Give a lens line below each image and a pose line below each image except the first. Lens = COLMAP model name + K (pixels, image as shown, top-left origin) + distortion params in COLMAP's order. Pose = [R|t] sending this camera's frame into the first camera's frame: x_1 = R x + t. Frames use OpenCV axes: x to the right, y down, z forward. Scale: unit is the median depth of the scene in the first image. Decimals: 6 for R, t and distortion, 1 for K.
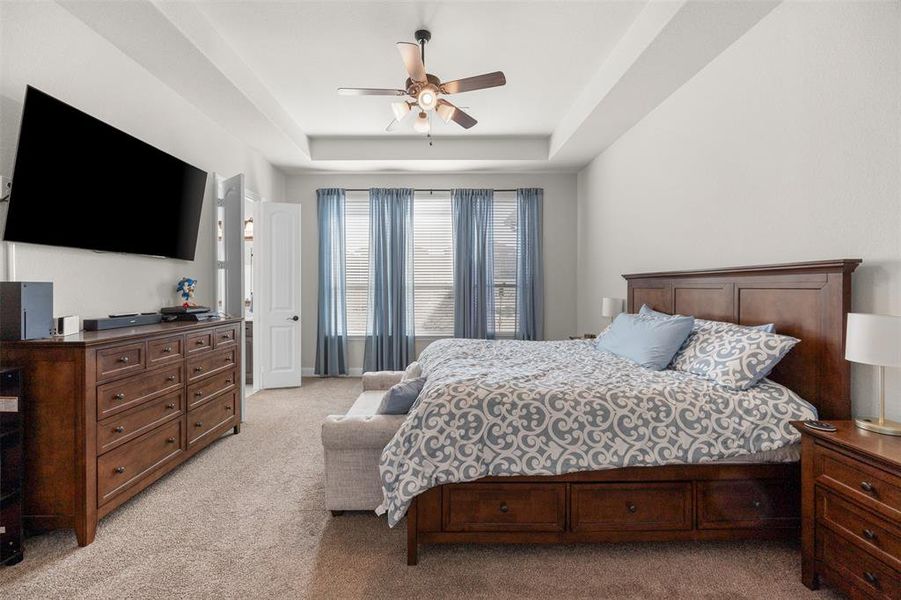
lens RADIAL K [[366.5, 0, 448.3], [0, 366.5, 286.2], [0, 0, 1]] dist [0.004489, 0.000570]
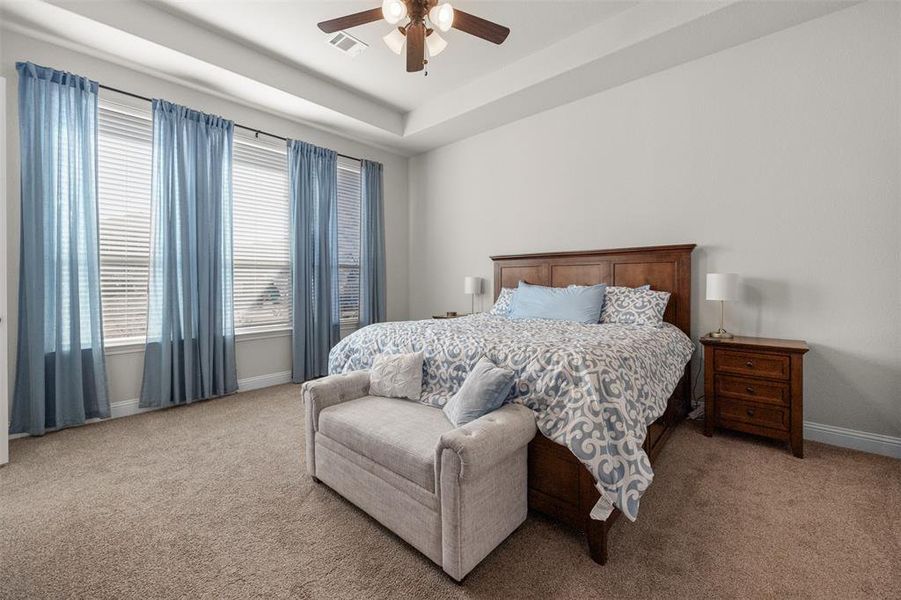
lens RADIAL K [[366.5, 0, 454.7], [0, 366.5, 285.8], [0, 0, 1]] dist [0.004489, 0.000570]
pose [[0.679688, -0.011611, 0.733409, -0.326568], [0.001329, 0.999893, 0.014598, 0.033061], [-0.733500, -0.008947, 0.679631, 0.224046]]
